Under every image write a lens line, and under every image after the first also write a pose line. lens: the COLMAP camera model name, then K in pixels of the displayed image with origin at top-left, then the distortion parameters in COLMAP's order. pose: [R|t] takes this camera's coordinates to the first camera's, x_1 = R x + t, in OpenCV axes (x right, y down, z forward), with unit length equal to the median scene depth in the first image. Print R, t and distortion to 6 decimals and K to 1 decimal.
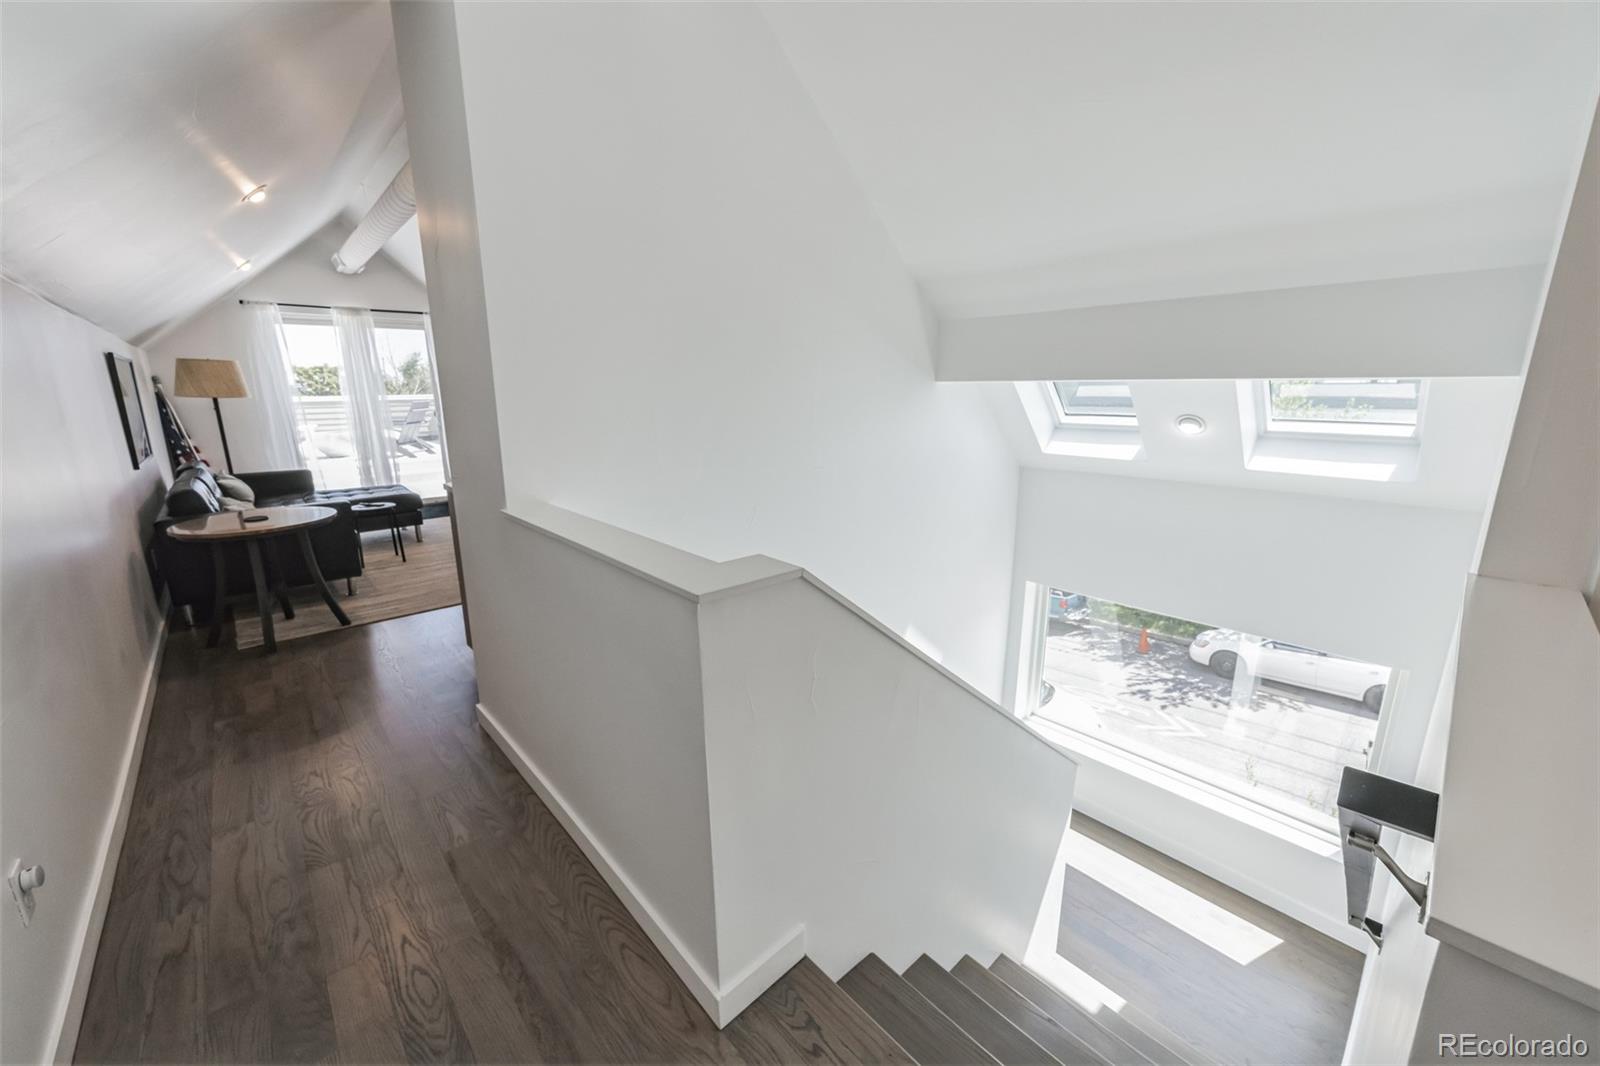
lens RADIAL K [[630.7, 0, 796.8], [0, 630.7, 527.1], [0, 0, 1]] dist [0.002519, -0.000253]
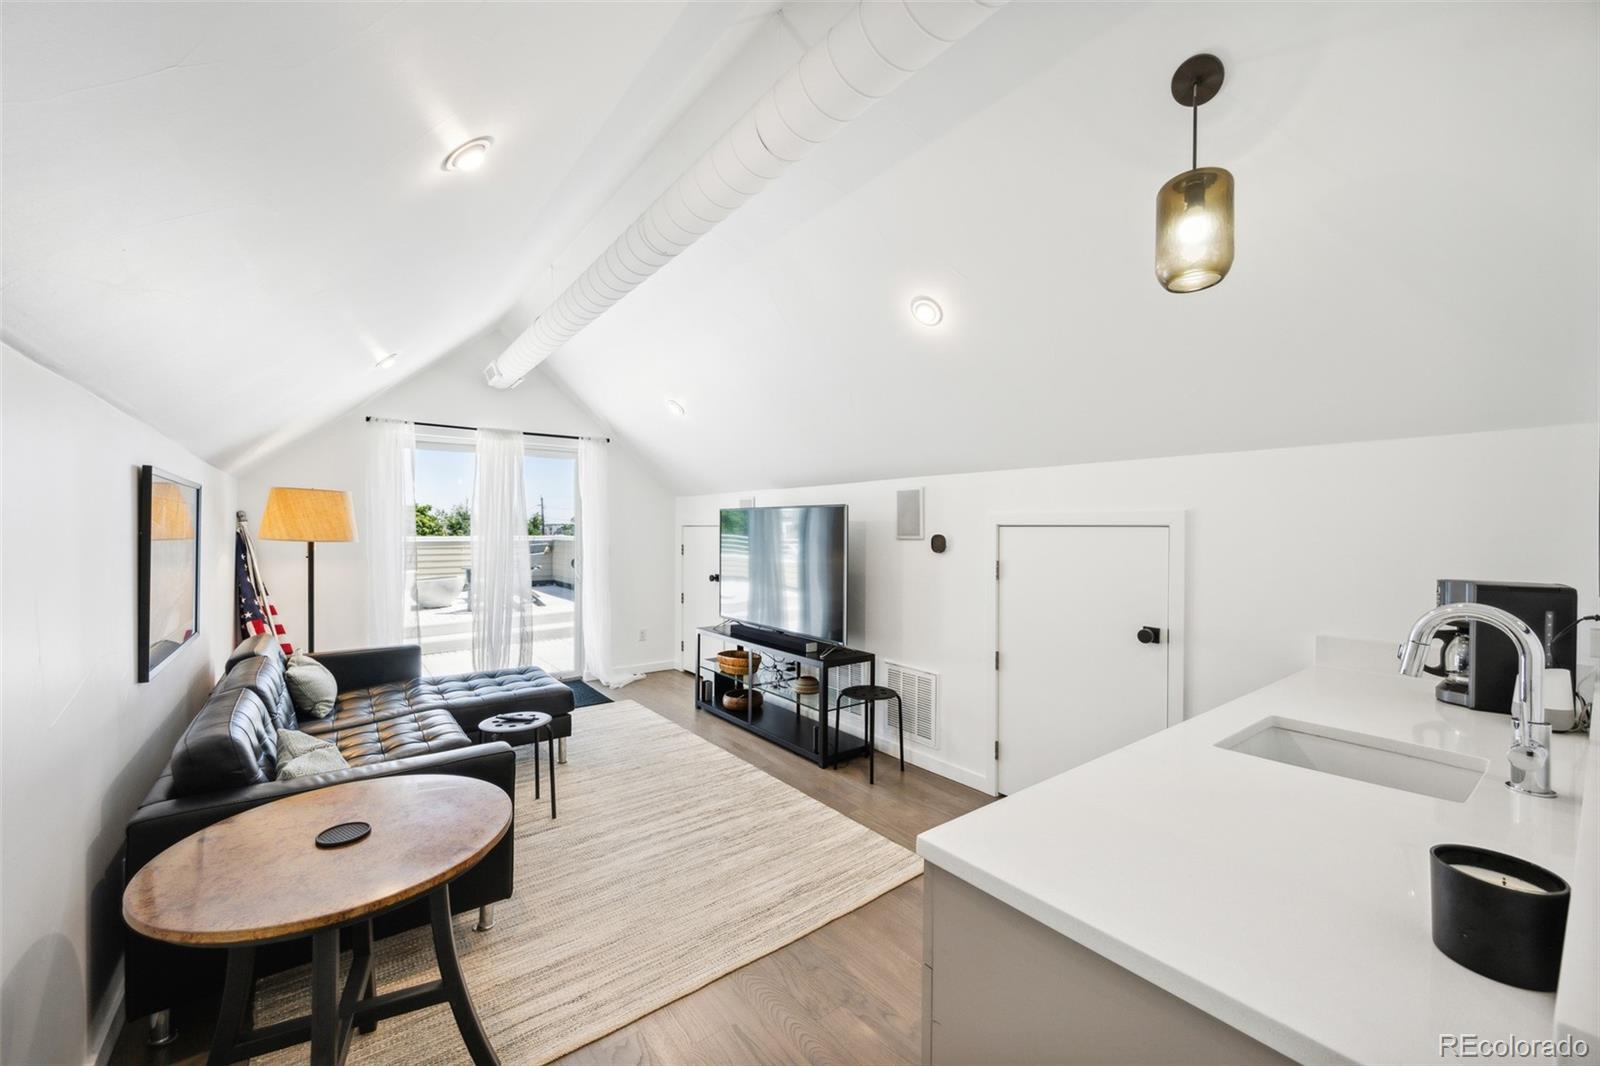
lens RADIAL K [[630.7, 0, 794.2], [0, 630.7, 532.2], [0, 0, 1]] dist [0.002519, -0.000253]
pose [[0.996551, 0.018041, -0.080993, -0.316856], [-0.035067, 0.976198, -0.214026, -0.081366], [0.075205, 0.216128, 0.973464, 0.342183]]
